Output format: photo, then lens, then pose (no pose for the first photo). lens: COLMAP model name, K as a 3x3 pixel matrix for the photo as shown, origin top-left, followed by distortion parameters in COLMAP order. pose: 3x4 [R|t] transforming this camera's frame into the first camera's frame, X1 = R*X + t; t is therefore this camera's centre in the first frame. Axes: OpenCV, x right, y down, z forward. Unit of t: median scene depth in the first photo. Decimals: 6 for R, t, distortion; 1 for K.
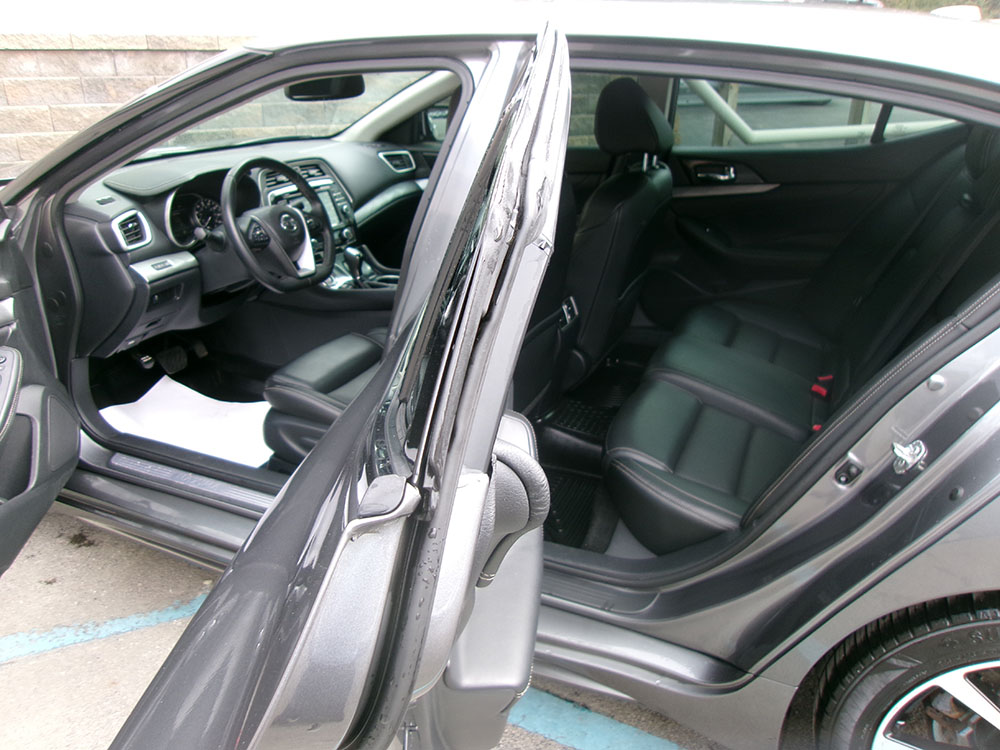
lens RADIAL K [[773.2, 0, 495.8], [0, 773.2, 374.6], [0, 0, 1]] dist [-0.018850, 0.038297]
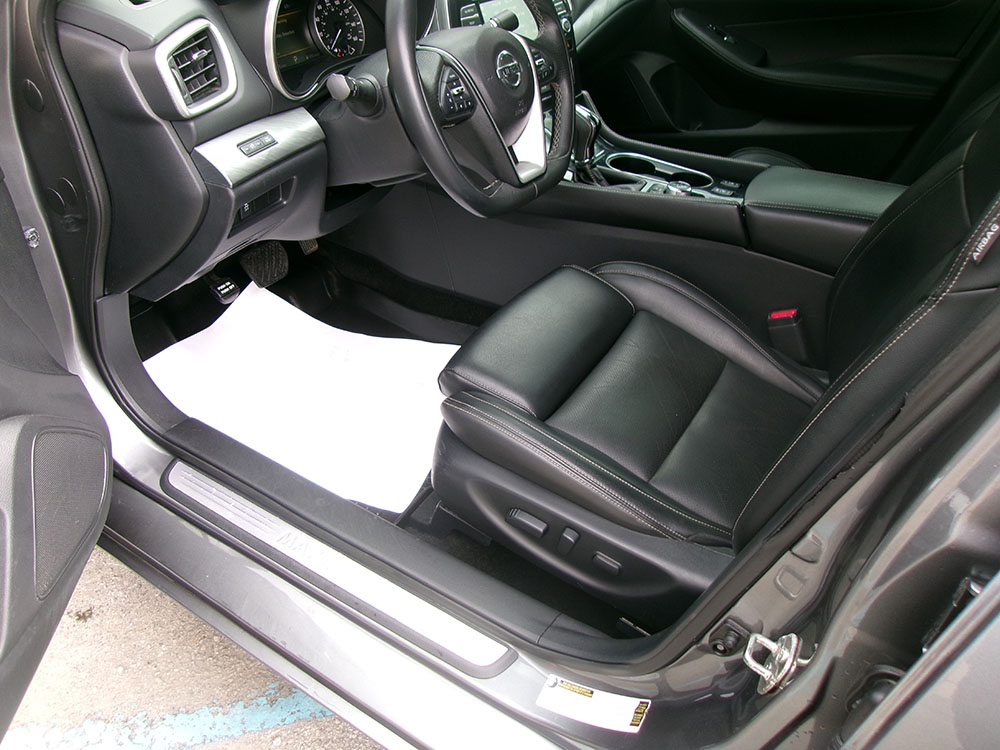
lens RADIAL K [[773.2, 0, 495.8], [0, 773.2, 374.6], [0, 0, 1]] dist [-0.018850, 0.038297]
pose [[0.991055, 0.113365, -0.070420, -0.226372], [-0.091870, 0.962261, 0.256151, -0.137964], [0.096801, -0.247390, 0.964068, 0.492879]]
